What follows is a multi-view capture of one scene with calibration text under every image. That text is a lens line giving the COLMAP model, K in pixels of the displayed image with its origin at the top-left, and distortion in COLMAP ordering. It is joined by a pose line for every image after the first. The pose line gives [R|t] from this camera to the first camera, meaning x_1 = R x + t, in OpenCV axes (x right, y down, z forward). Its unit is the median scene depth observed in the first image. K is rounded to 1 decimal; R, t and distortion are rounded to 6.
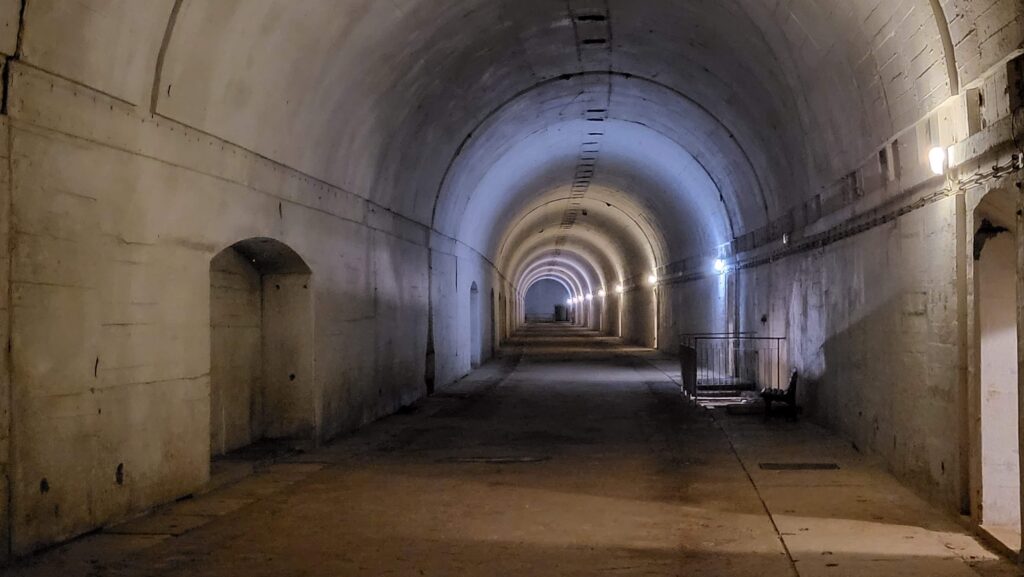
lens RADIAL K [[763.0, 0, 512.0], [0, 763.0, 288.5], [0, 0, 1]] dist [0.032762, 0.000541]
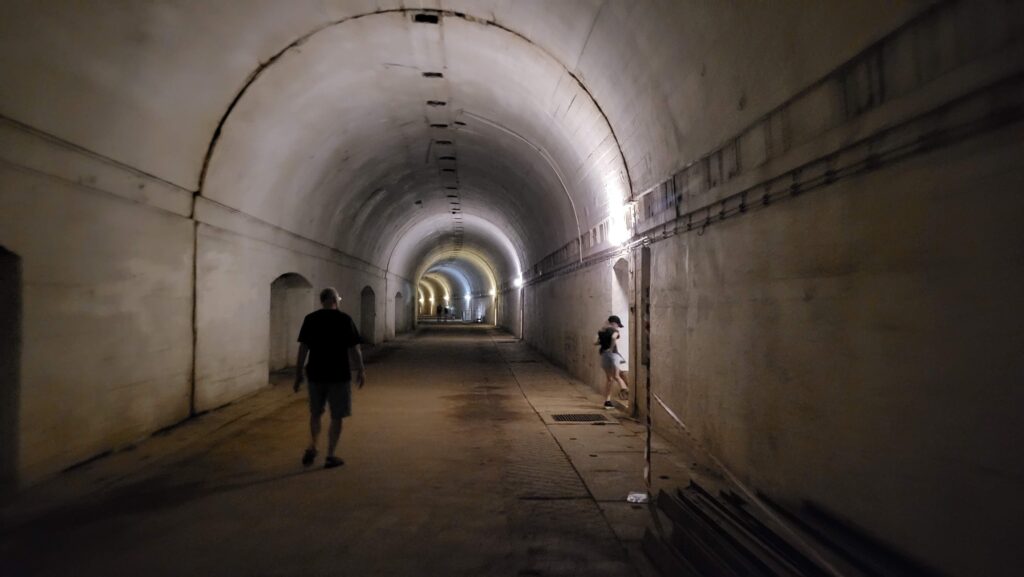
lens RADIAL K [[763.0, 0, 512.0], [0, 763.0, 288.5], [0, 0, 1]] dist [0.032762, 0.000541]
pose [[0.990711, -0.000410, 0.135982, -0.028433], [-0.000469, 0.999979, 0.006433, -0.029769], [-0.135982, -0.006437, 0.990690, -1.041346]]
